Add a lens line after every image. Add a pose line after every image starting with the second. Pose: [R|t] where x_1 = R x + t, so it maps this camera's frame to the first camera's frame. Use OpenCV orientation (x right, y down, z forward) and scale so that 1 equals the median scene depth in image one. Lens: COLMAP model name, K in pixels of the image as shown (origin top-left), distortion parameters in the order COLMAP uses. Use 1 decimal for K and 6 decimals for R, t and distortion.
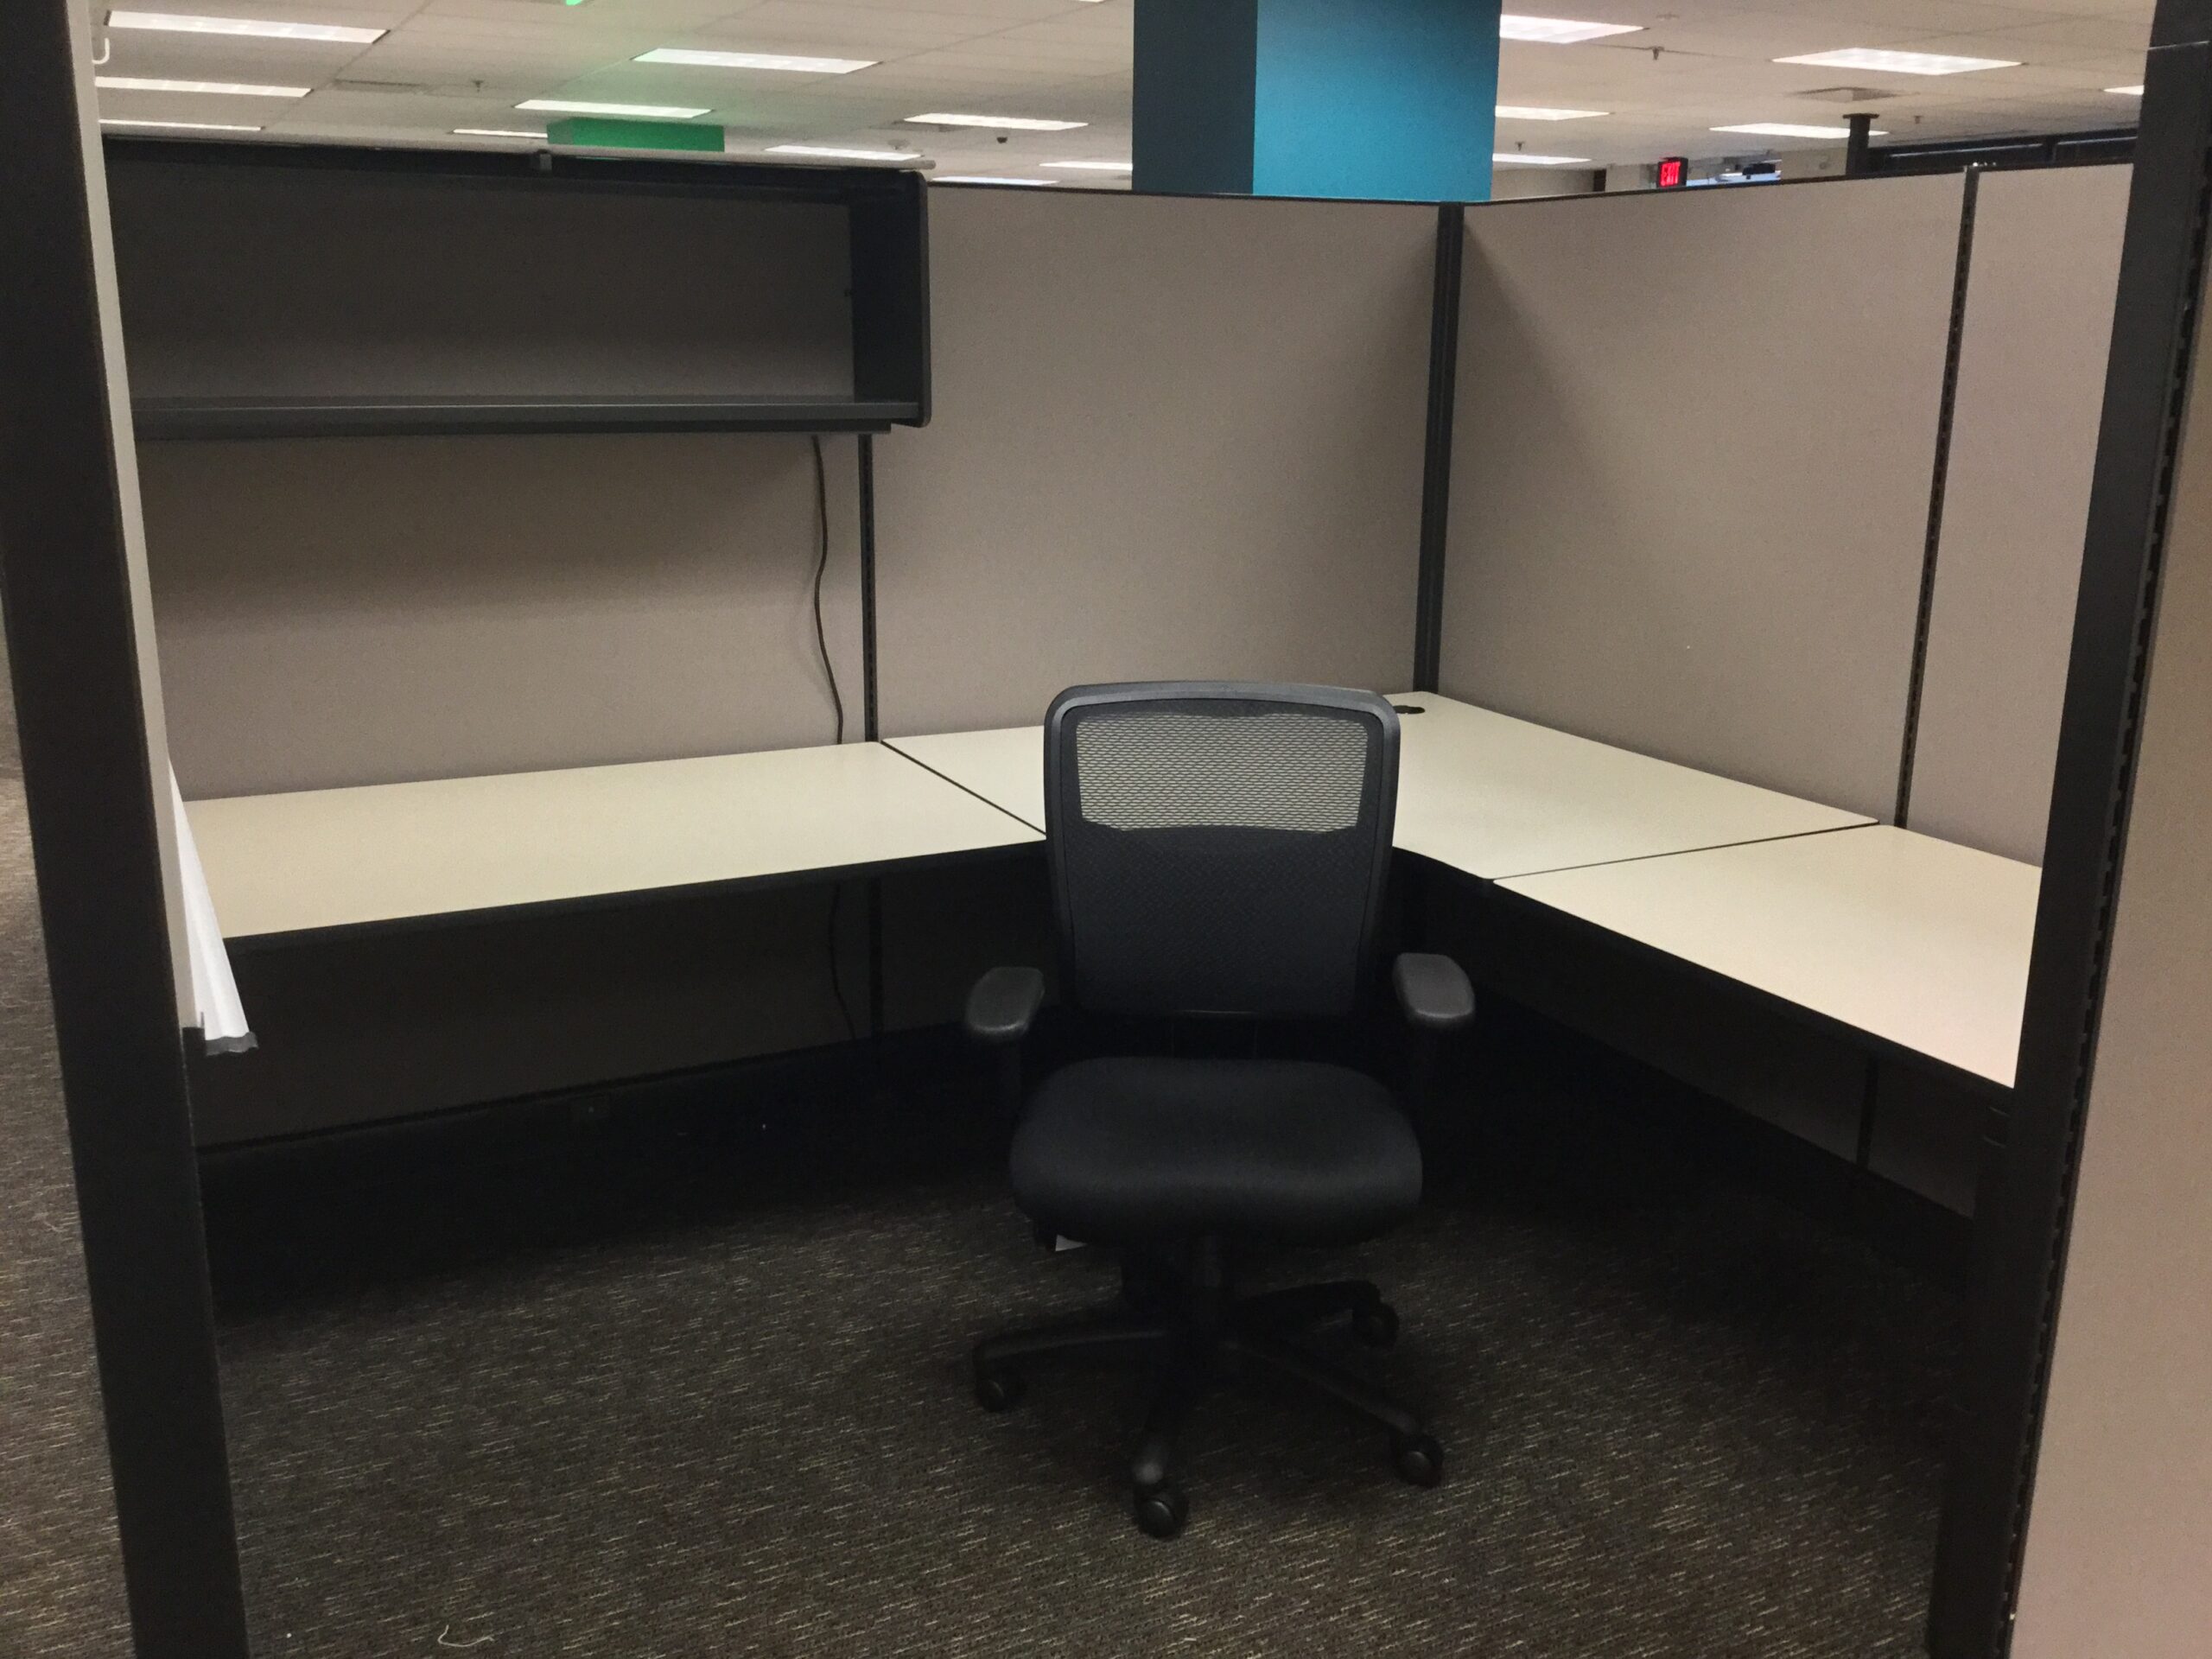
lens RADIAL K [[2021.1, 0, 1085.5], [0, 2021.1, 829.5], [0, 0, 1]] dist [0.012461, 0.000000]
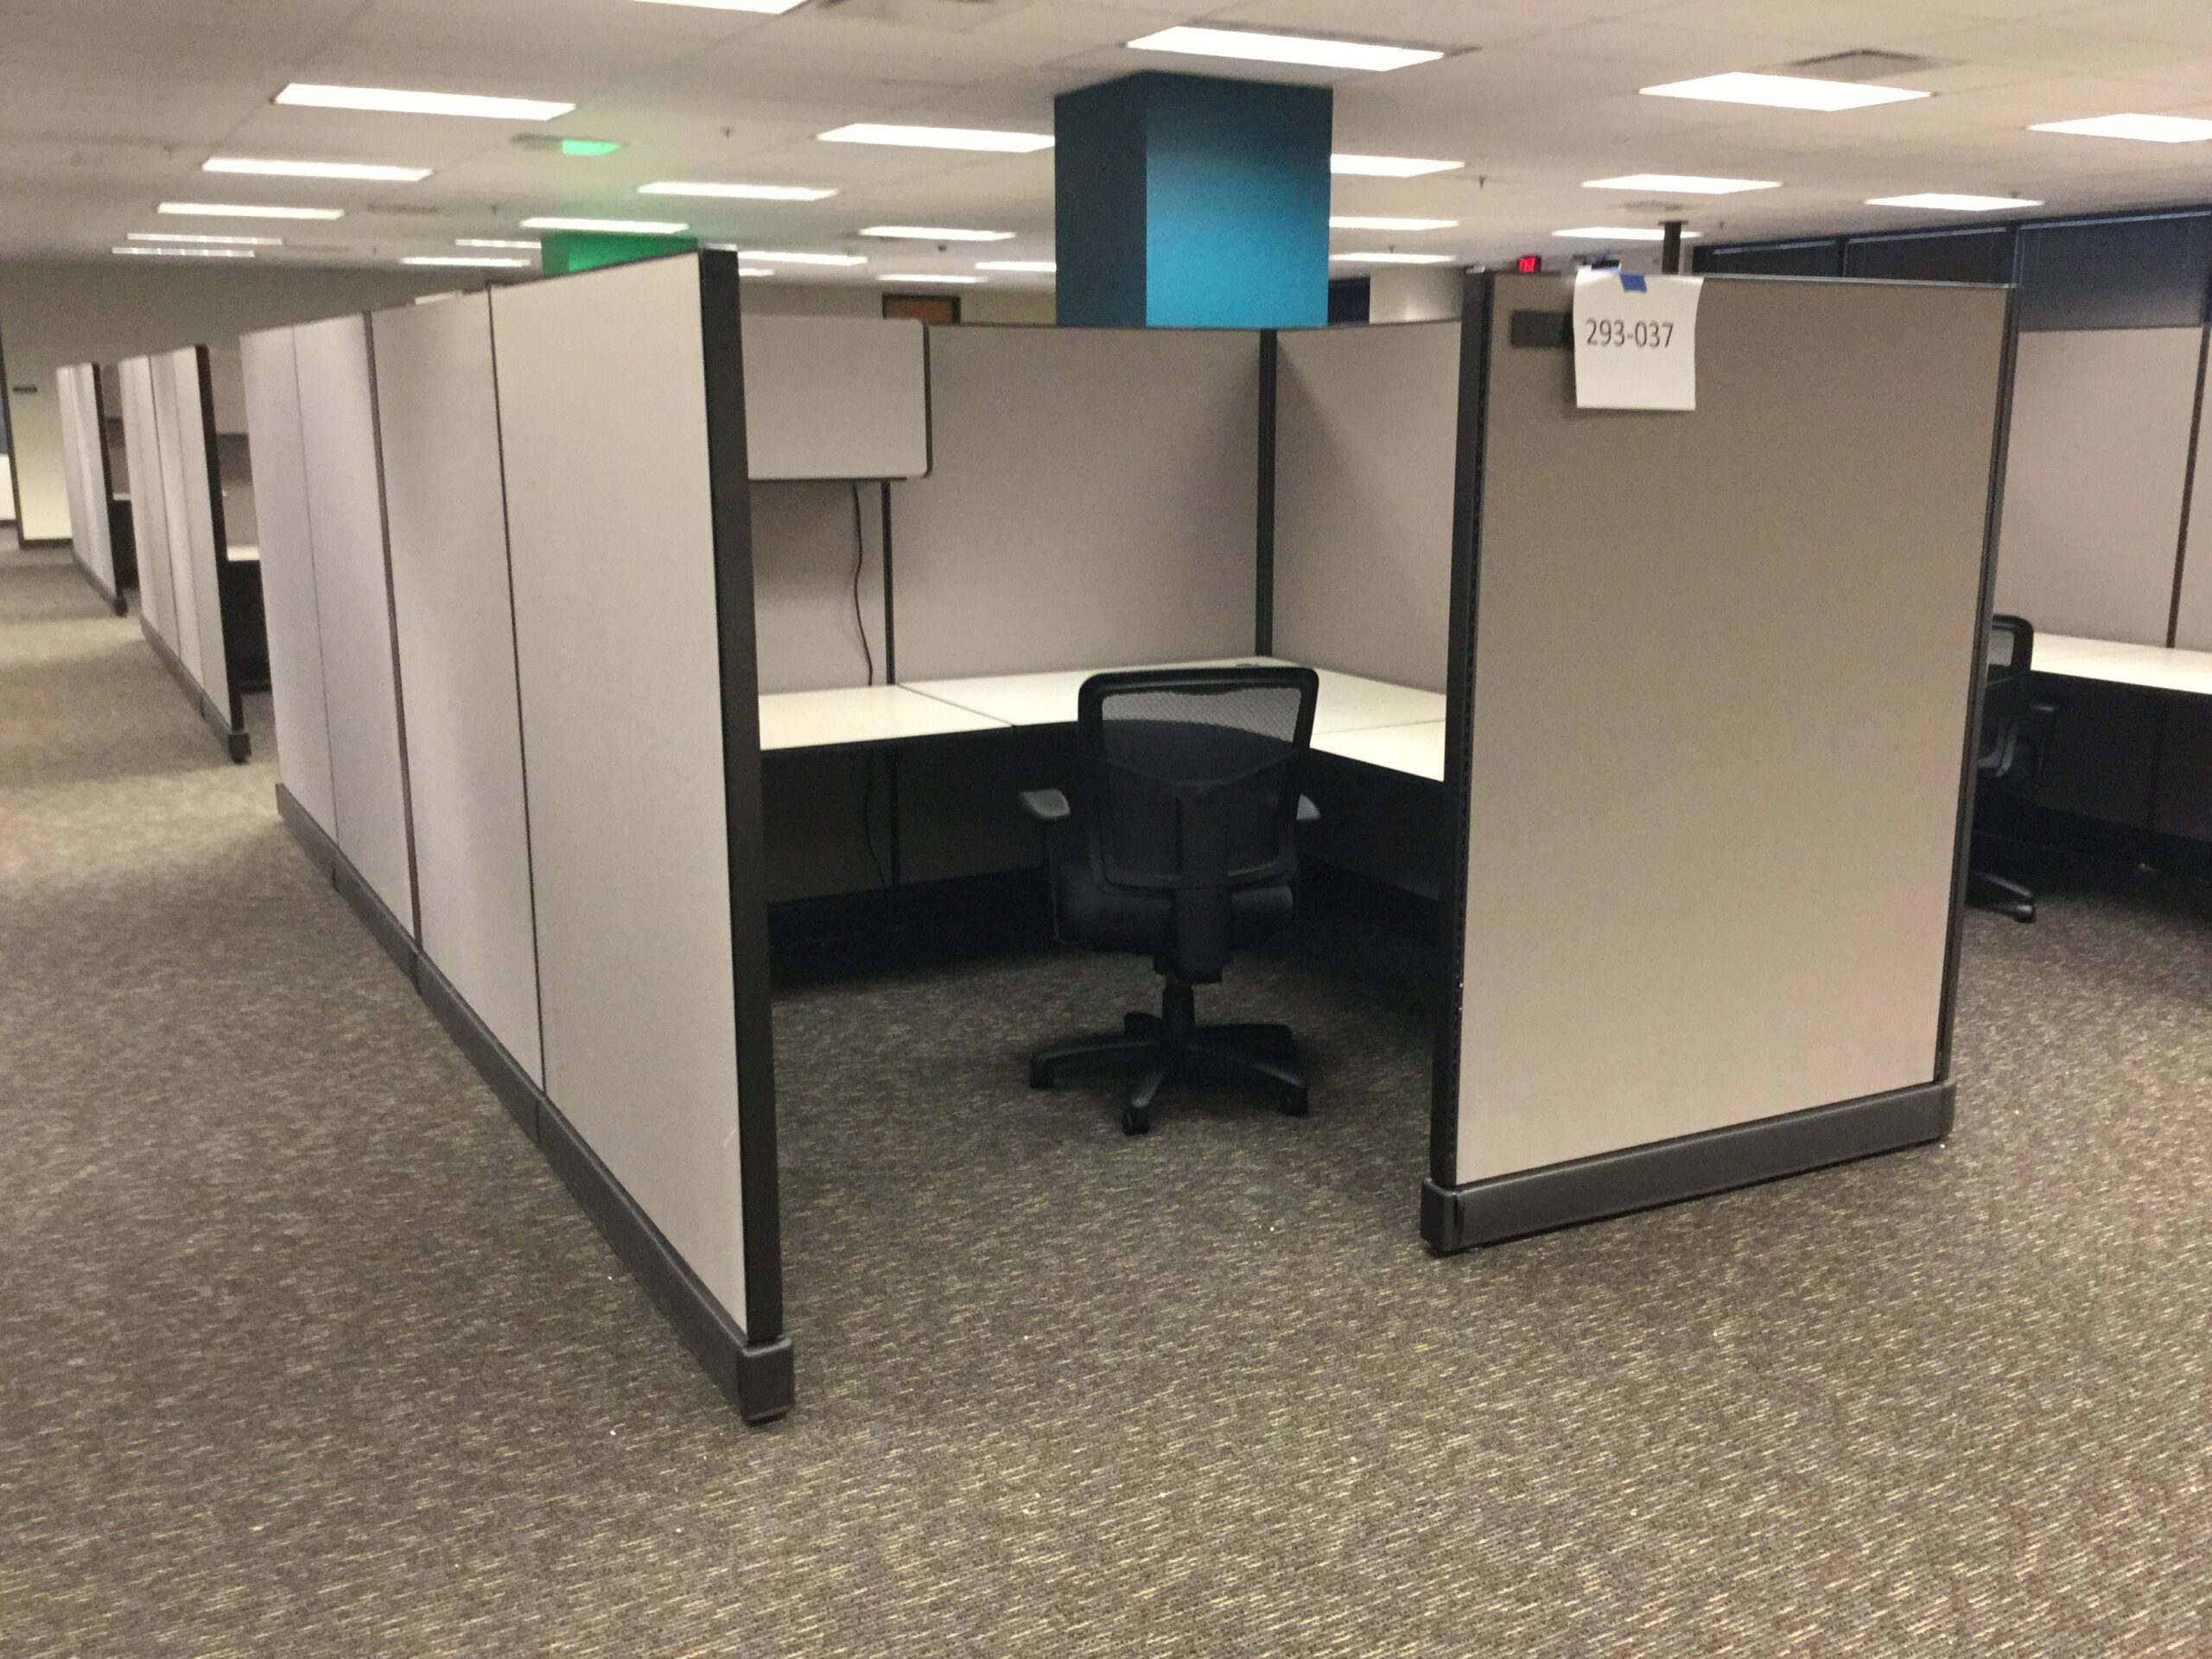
lens RADIAL K [[2021.1, 0, 1155.9], [0, 2021.1, 815.6], [0, 0, 1]] dist [0.012461, 0.000000]
pose [[0.997601, -0.023725, 0.065036, -0.009433], [0.026421, 0.998813, -0.040915, 0.145250], [-0.063988, 0.042535, 0.997044, -0.630377]]
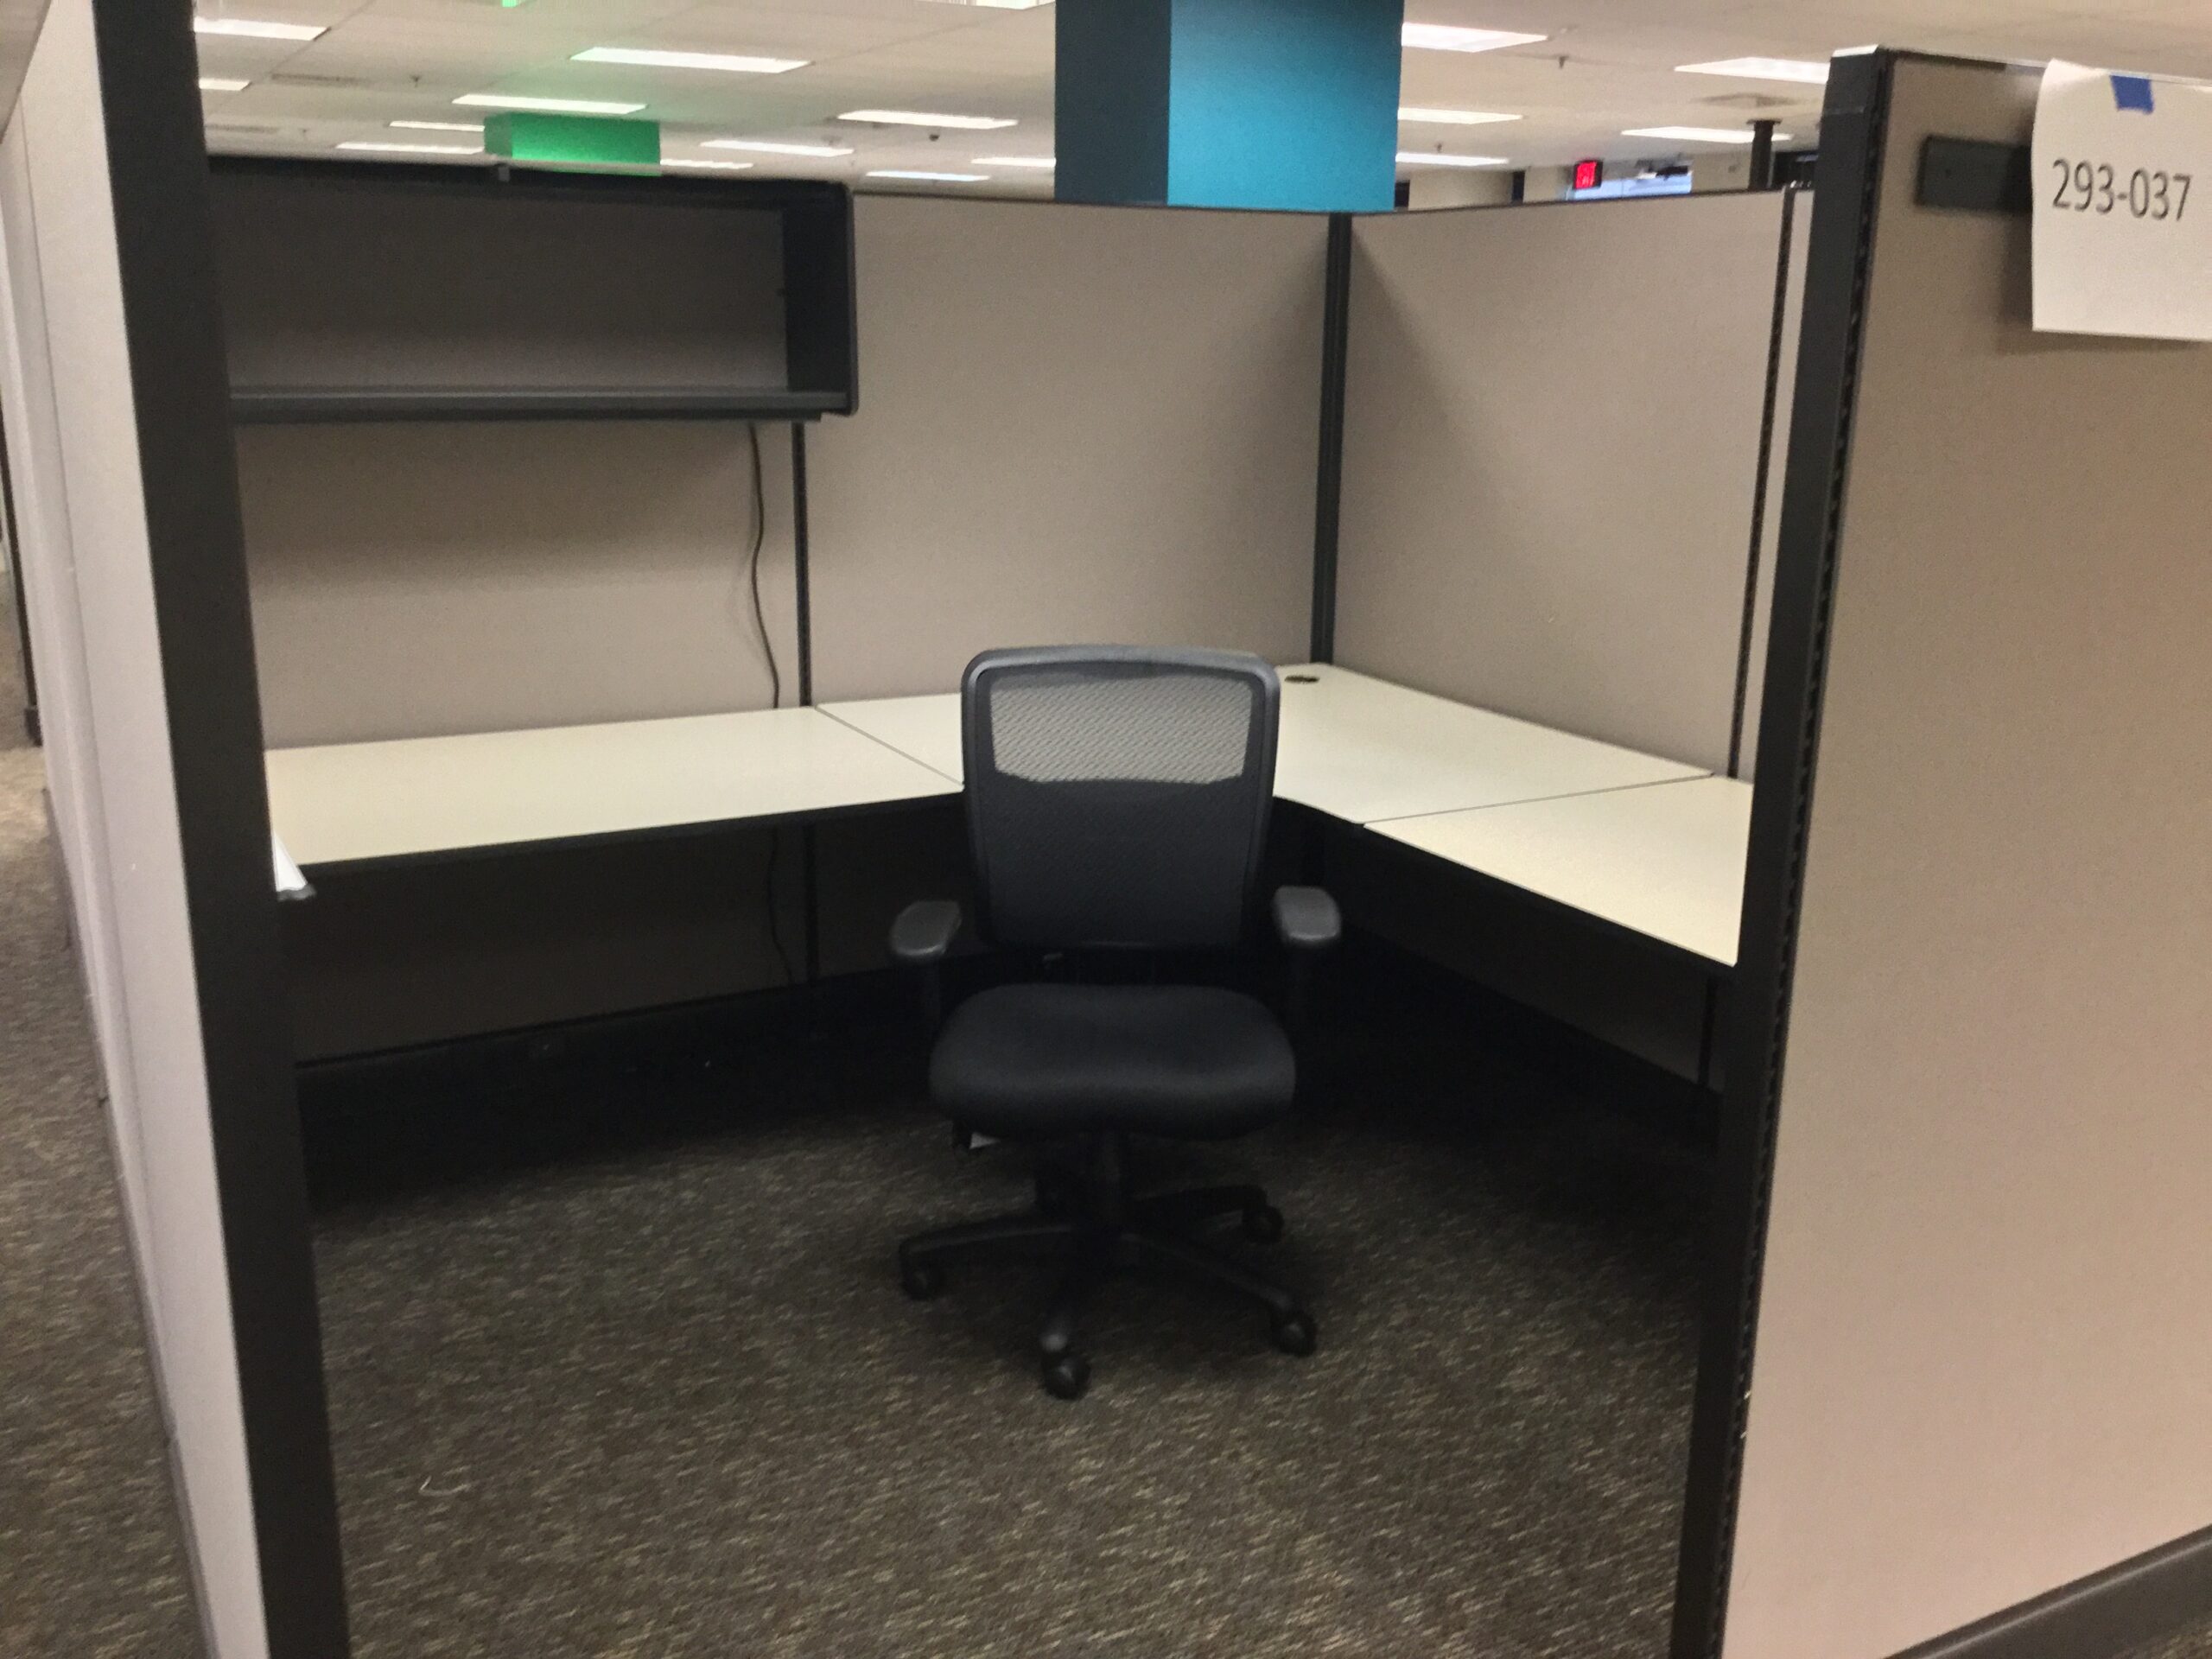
lens RADIAL K [[2021.1, 0, 1107.5], [0, 2021.1, 827.9], [0, 0, 1]] dist [0.012461, 0.000000]
pose [[0.999160, -0.004638, 0.040720, 0.013606], [0.004526, 0.999986, 0.002843, 0.022770], [-0.040733, -0.002657, 0.999167, -0.106072]]
